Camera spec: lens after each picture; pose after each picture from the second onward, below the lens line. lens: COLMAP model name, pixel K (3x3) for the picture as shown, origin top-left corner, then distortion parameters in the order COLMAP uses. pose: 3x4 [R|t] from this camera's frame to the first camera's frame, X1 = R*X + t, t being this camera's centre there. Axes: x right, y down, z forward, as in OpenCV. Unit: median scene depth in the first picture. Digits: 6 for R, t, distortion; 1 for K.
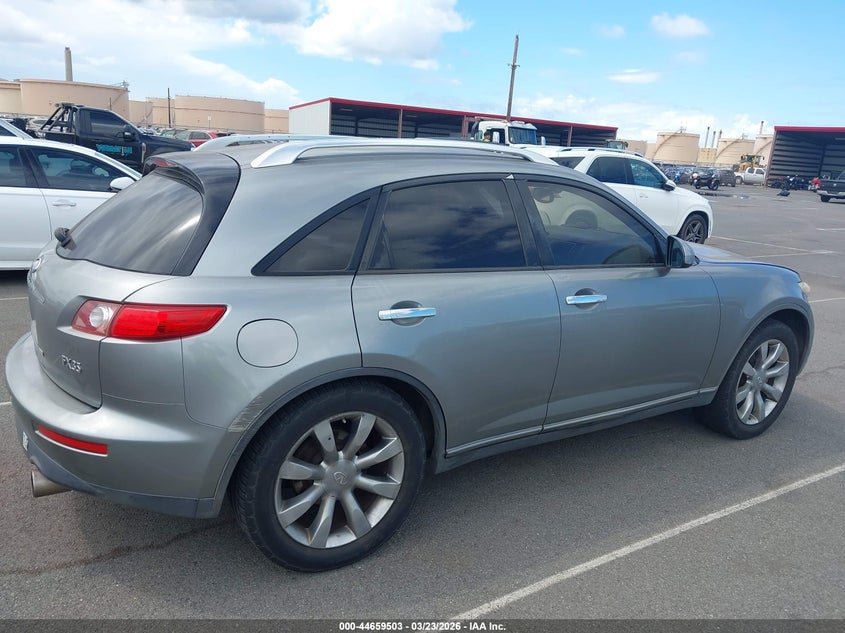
lens RADIAL K [[665.4, 0, 420.7], [0, 665.4, 312.2], [0, 0, 1]] dist [0.006300, -0.001853]
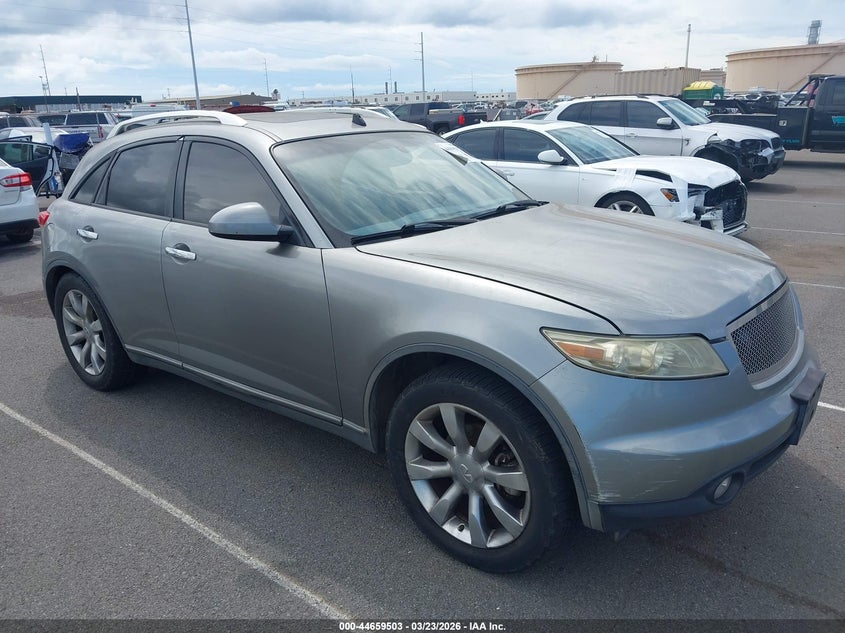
lens RADIAL K [[665.4, 0, 422.5], [0, 665.4, 317.5], [0, 0, 1]] dist [0.006300, -0.001853]
pose [[0.311290, 0.210544, -0.926698, 1.349794], [-0.175882, 0.971066, 0.161544, -0.156309], [0.933897, 0.112702, 0.339314, 0.999165]]
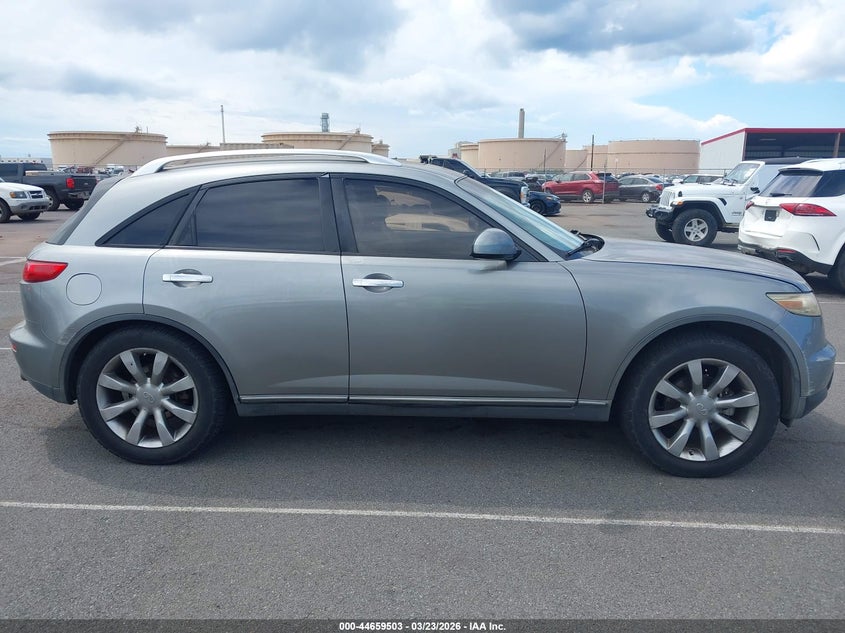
lens RADIAL K [[665.4, 0, 417.7], [0, 665.4, 317.8], [0, 0, 1]] dist [0.006300, -0.001853]
pose [[0.814963, 0.060612, -0.576334, 0.922999], [-0.091236, 0.995532, -0.024313, 0.057445], [0.572286, 0.072397, 0.816852, 0.150422]]
